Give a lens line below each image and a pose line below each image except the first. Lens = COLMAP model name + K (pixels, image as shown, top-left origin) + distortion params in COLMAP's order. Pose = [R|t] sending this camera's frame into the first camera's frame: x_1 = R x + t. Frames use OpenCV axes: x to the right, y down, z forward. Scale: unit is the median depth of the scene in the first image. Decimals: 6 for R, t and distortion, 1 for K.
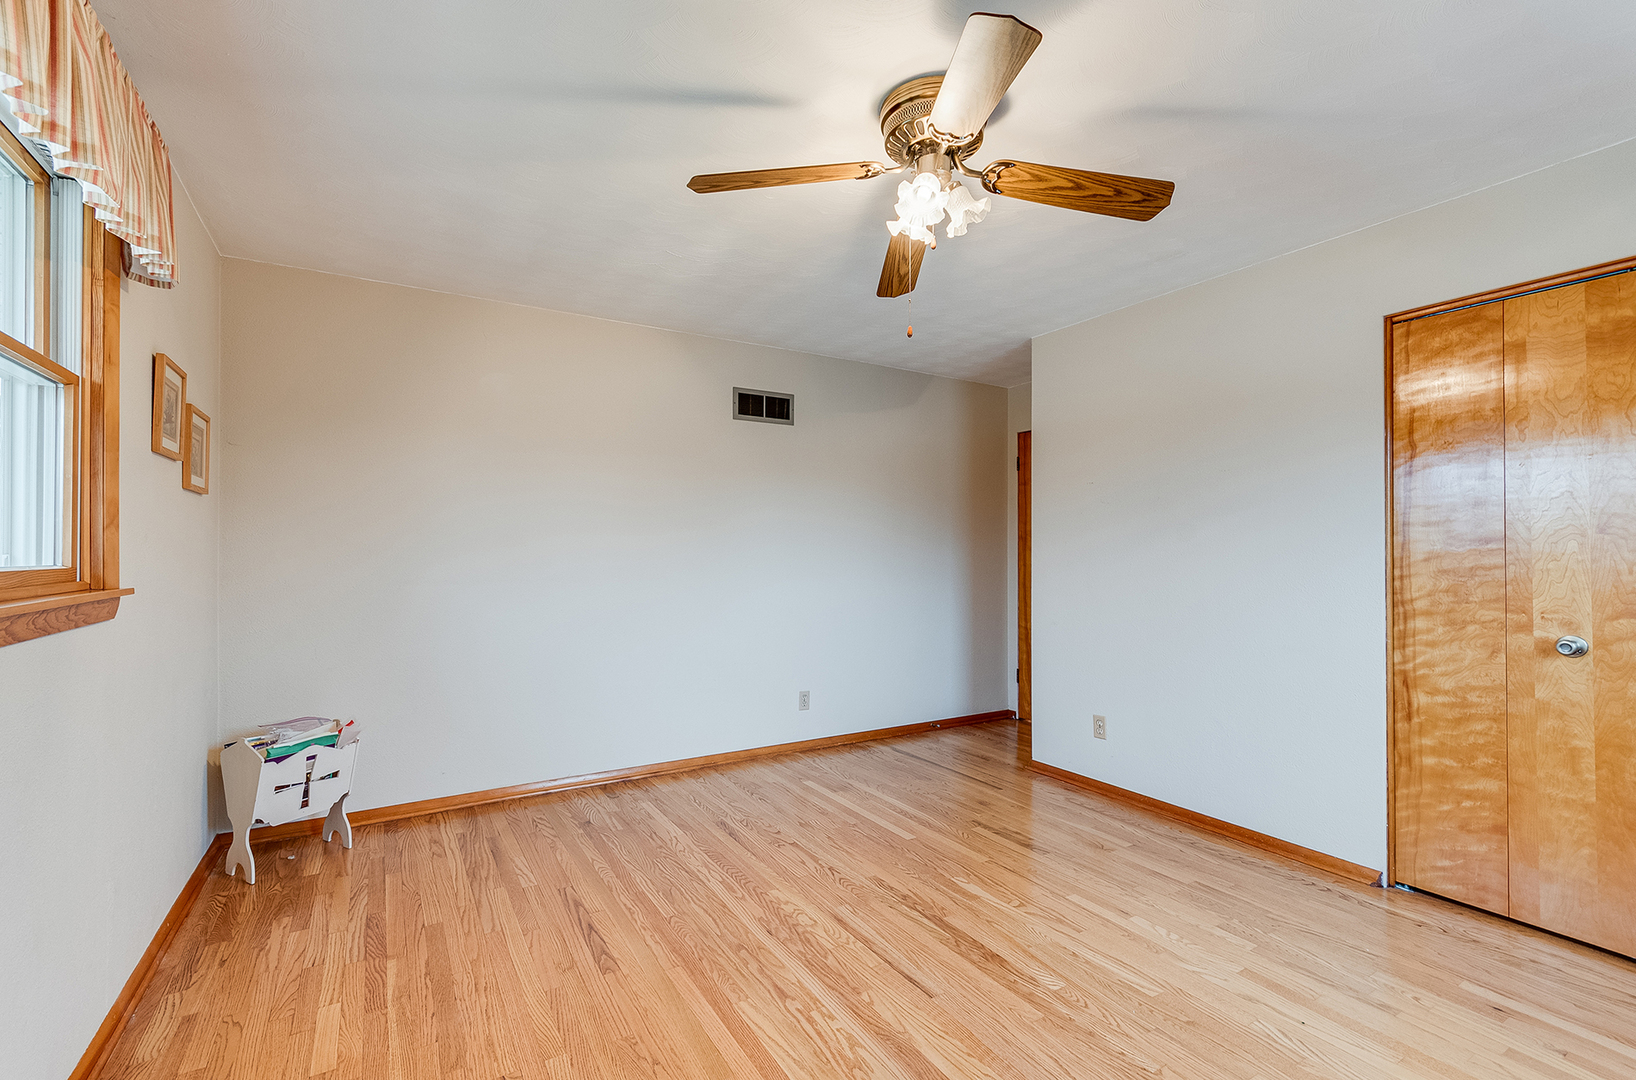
lens RADIAL K [[724.3, 0, 817.4], [0, 724.3, 552.4], [0, 0, 1]] dist [-0.001982, -0.000443]
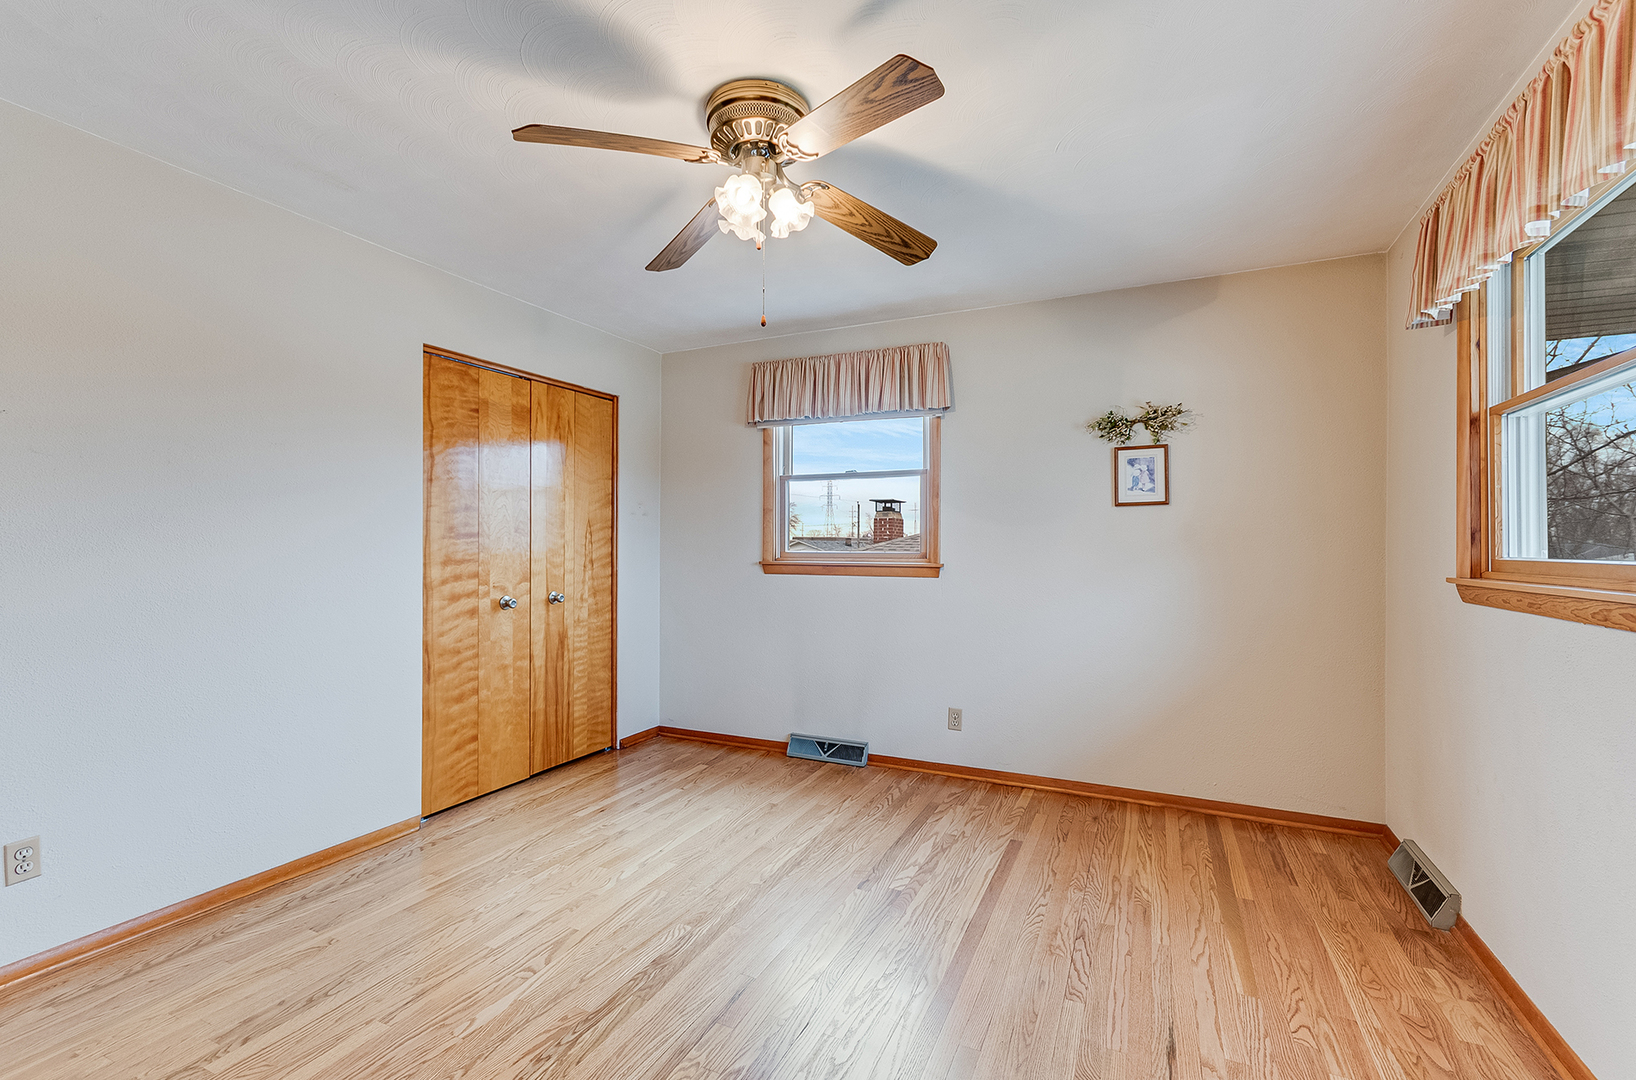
lens RADIAL K [[714.3, 0, 818.0], [0, 714.3, 540.0], [0, 0, 1]] dist [-0.001500, -0.000284]
pose [[-0.554434, 0.003437, 0.832221, -0.585357], [-0.000490, 0.999990, -0.004457, -0.000053], [-0.832228, -0.002879, -0.554426, 1.185420]]
